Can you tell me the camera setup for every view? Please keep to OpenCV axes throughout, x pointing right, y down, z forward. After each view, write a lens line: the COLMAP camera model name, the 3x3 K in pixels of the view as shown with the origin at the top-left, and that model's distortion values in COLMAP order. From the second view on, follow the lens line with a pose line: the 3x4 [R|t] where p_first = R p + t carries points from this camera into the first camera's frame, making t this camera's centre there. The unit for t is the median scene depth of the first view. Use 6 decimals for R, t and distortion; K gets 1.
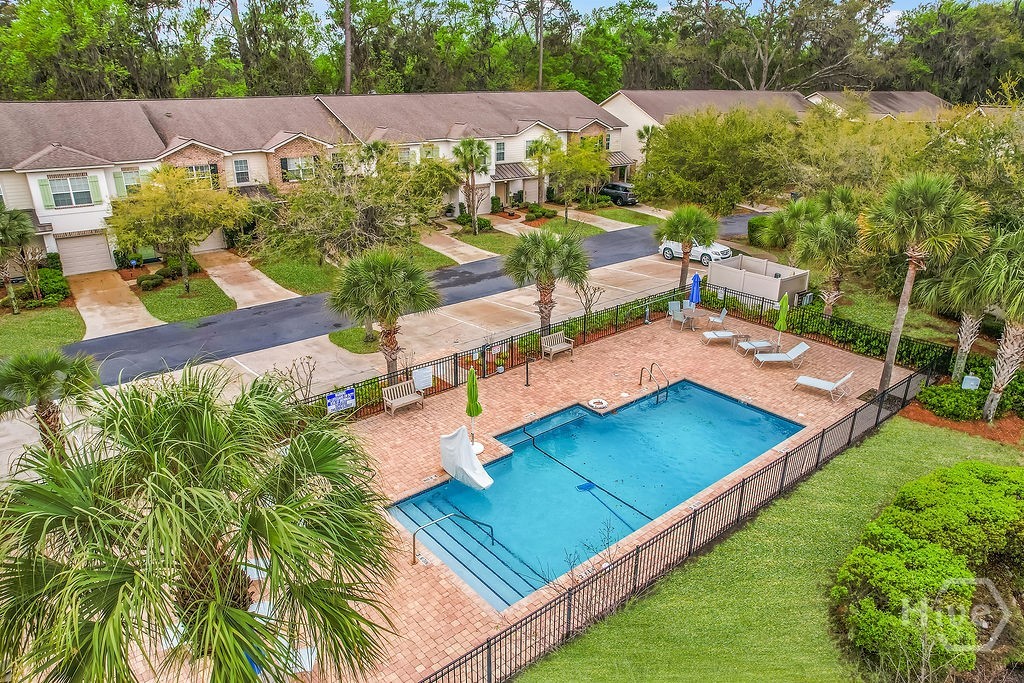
lens RADIAL K [[693.8, 0, 519.7], [0, 693.8, 346.8], [0, 0, 1]] dist [-0.030264, 0.030269]
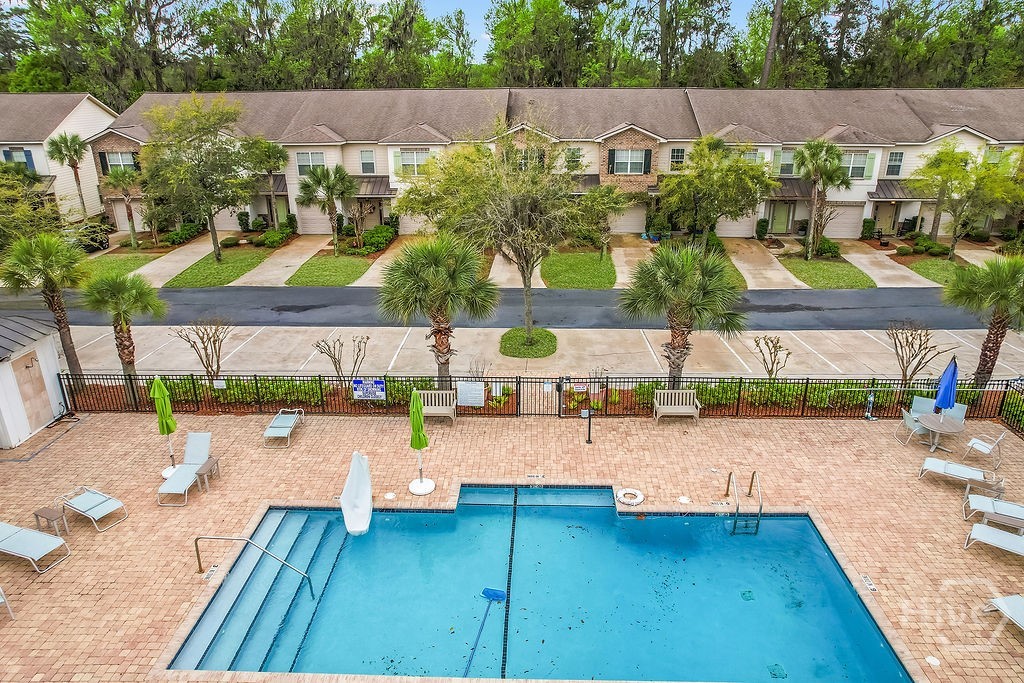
lens RADIAL K [[693.8, 0, 504.8], [0, 693.8, 334.4], [0, 0, 1]] dist [-0.030264, 0.030269]
pose [[0.749613, 0.227433, -0.621574, 0.282503], [-0.242219, 0.968228, 0.062160, -0.061350], [0.615963, 0.103961, 0.780885, 0.235945]]
